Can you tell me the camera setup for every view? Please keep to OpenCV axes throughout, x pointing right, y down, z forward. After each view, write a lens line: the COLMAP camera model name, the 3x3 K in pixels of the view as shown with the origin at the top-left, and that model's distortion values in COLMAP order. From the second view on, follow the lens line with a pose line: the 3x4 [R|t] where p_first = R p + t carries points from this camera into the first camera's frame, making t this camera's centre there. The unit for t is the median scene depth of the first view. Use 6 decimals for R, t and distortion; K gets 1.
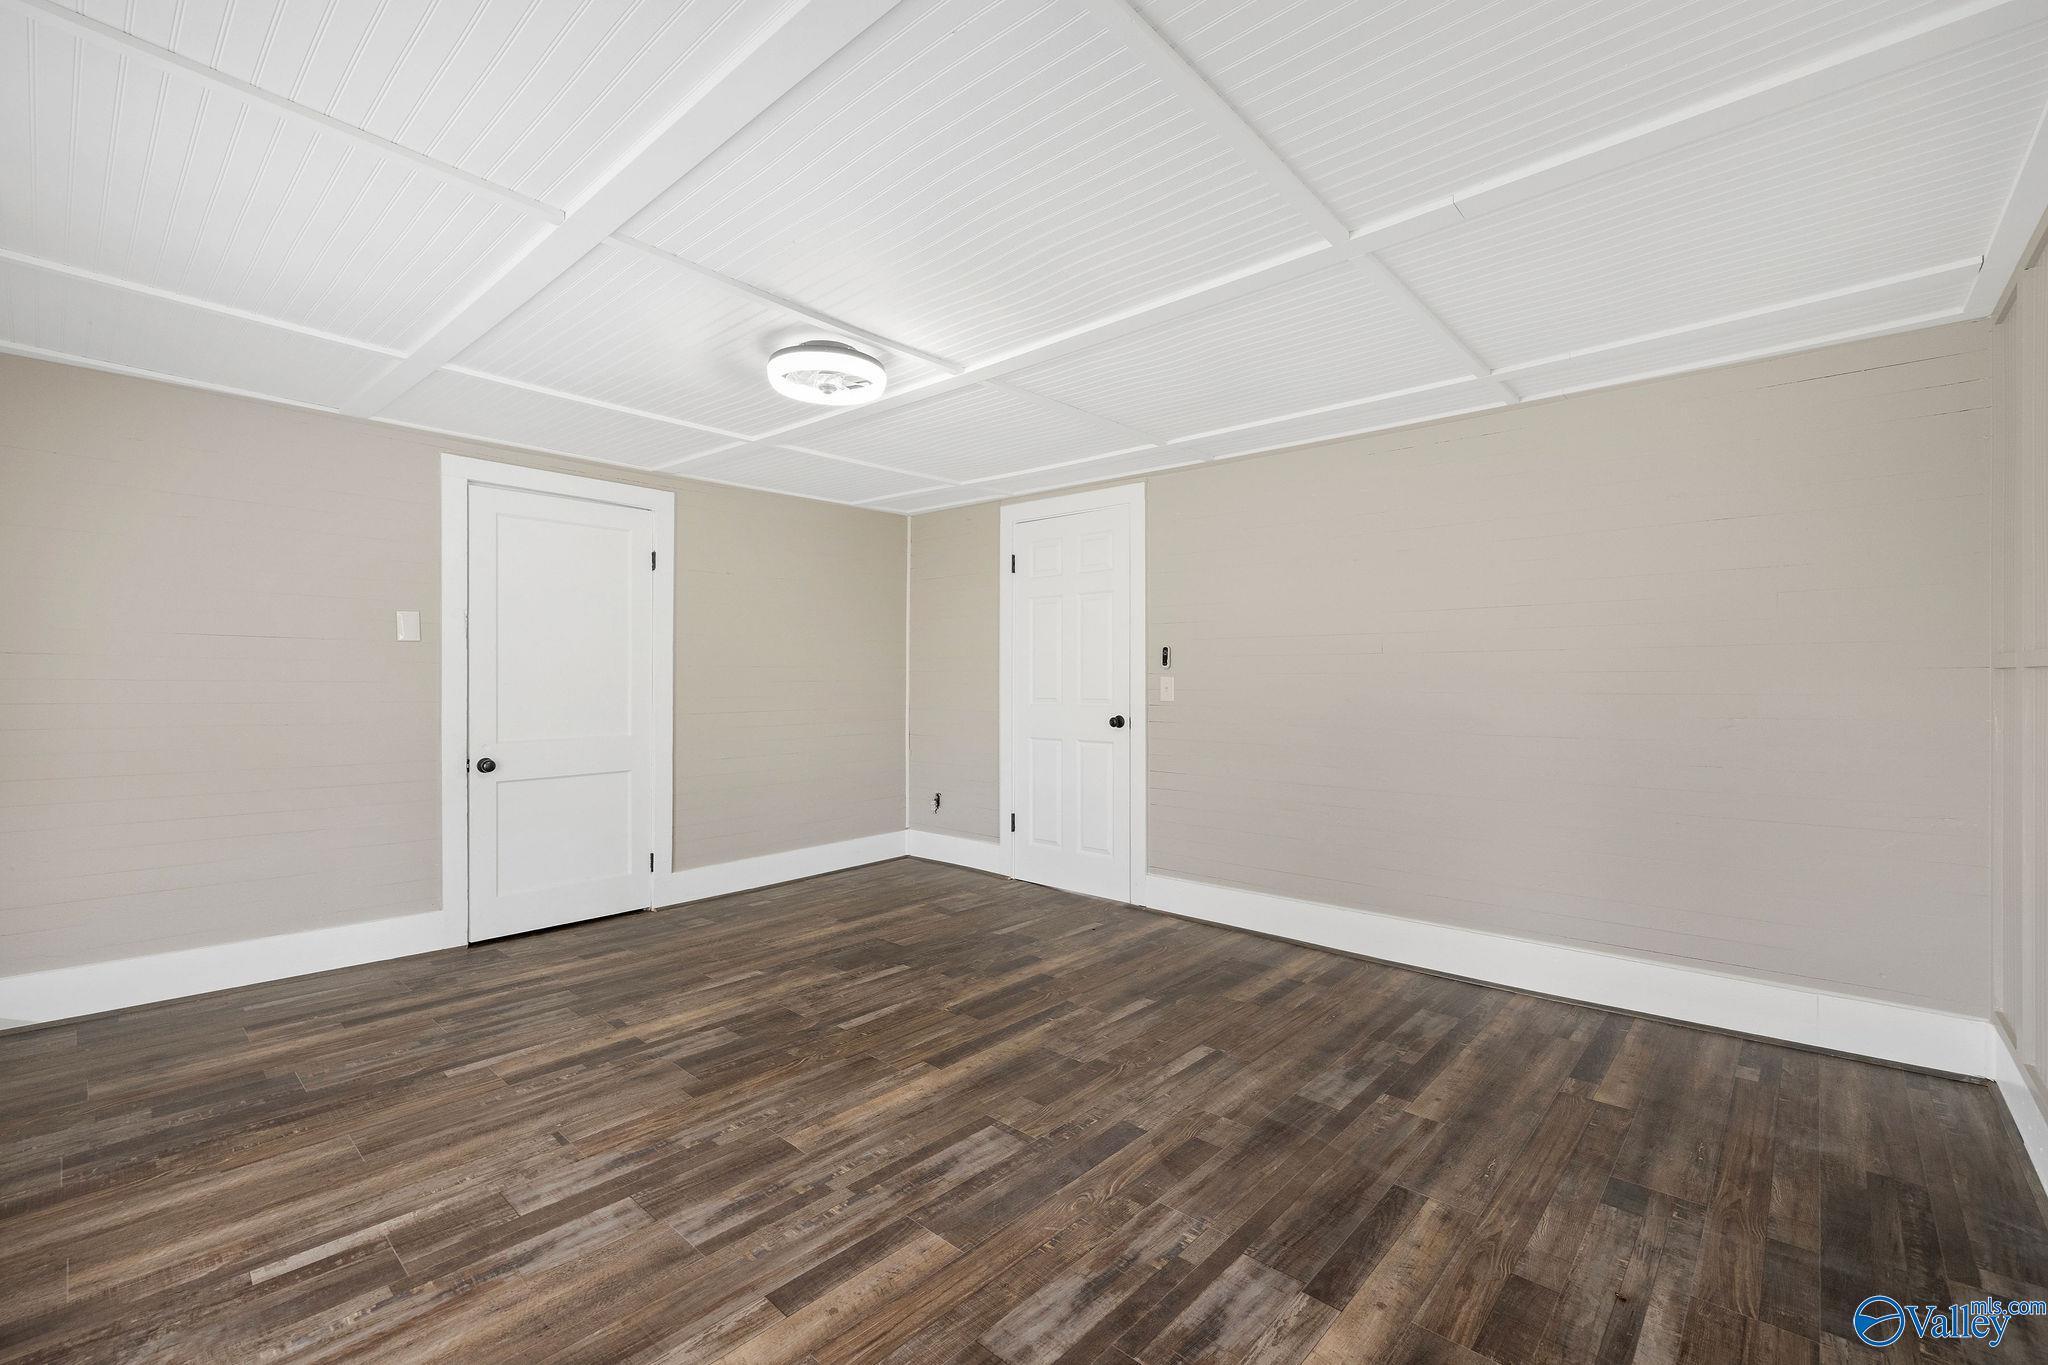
lens RADIAL K [[875.0, 0, 1036.5], [0, 875.0, 678.8], [0, 0, 1]] dist [0.000016, 0.000186]
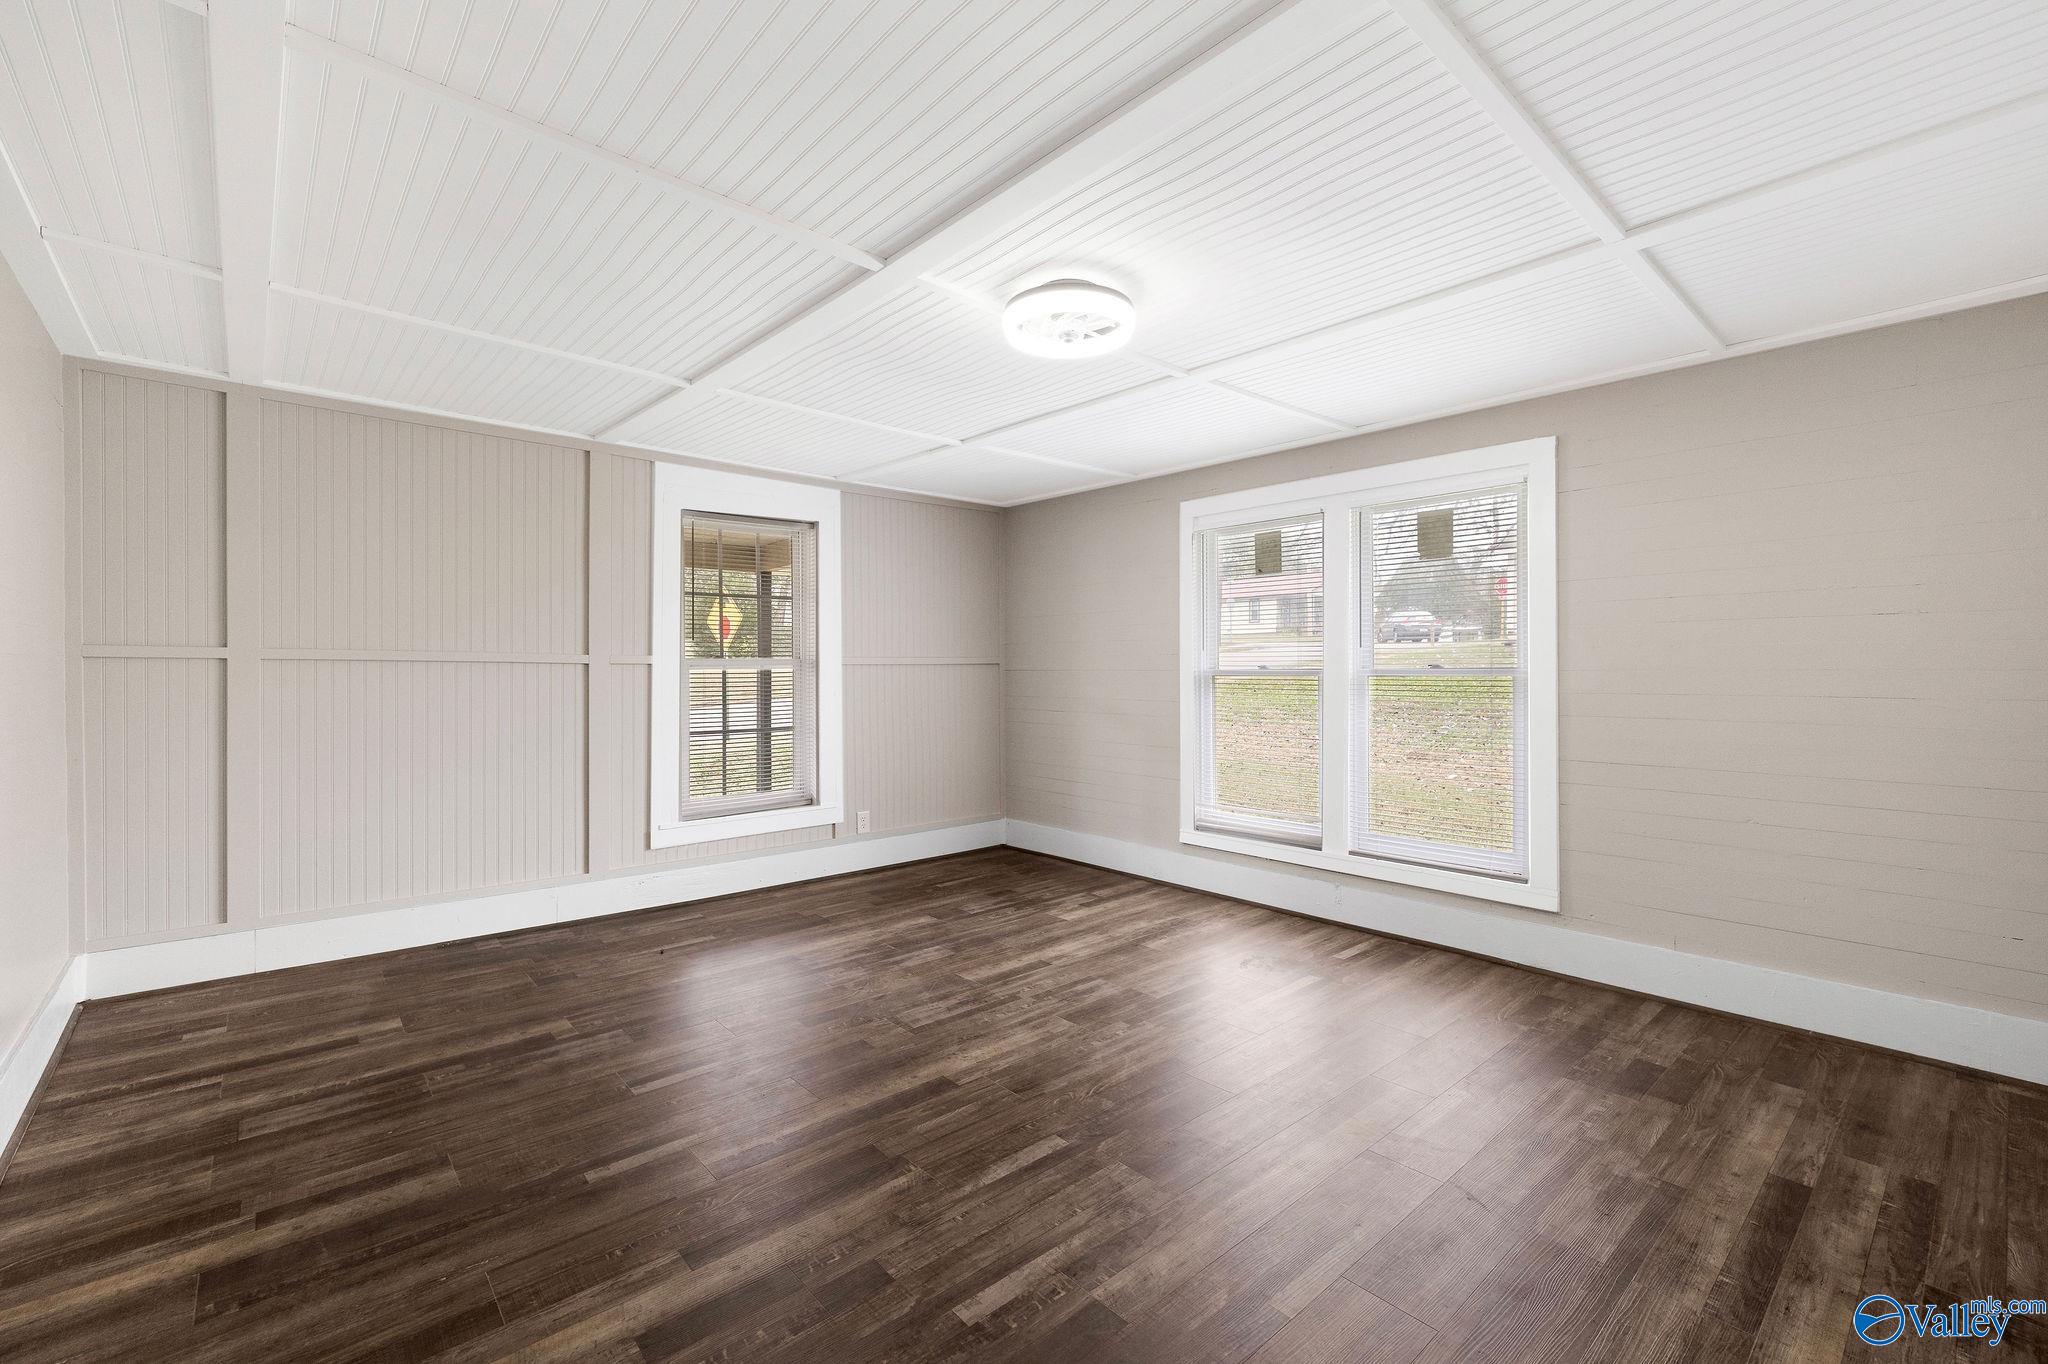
lens RADIAL K [[875.0, 0, 1036.5], [0, 875.0, 678.3], [0, 0, 1]] dist [0.000016, 0.000186]
pose [[-0.993750, -0.005536, 0.111488, -0.320480], [-0.005154, 0.999980, 0.003720, 0.006465], [-0.111506, 0.003122, -0.993759, 1.969975]]
